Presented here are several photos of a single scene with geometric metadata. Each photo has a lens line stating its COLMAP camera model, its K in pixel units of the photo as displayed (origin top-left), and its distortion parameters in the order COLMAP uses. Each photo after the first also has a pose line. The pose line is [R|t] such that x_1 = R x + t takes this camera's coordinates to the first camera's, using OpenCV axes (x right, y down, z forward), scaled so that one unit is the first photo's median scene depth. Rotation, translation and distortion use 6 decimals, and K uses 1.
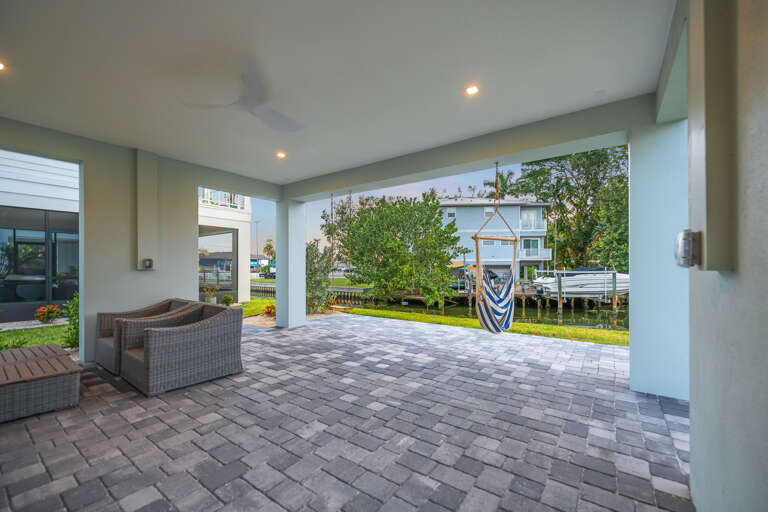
lens RADIAL K [[316.1, 0, 383.6], [0, 316.1, 264.5], [0, 0, 1]] dist [-0.000818, -0.000097]
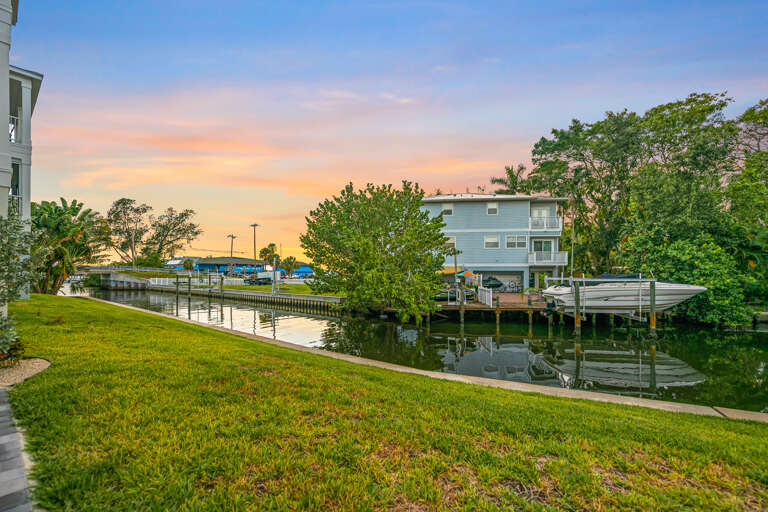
lens RADIAL K [[313.3, 0, 385.0], [0, 313.3, 271.7], [0, 0, 1]] dist [0.000258, 0.000006]
pose [[0.999031, 0.004657, -0.043761, 0.090552], [-0.004556, 0.999987, 0.002414, 0.003254], [0.043771, -0.002212, 0.999039, 0.160585]]
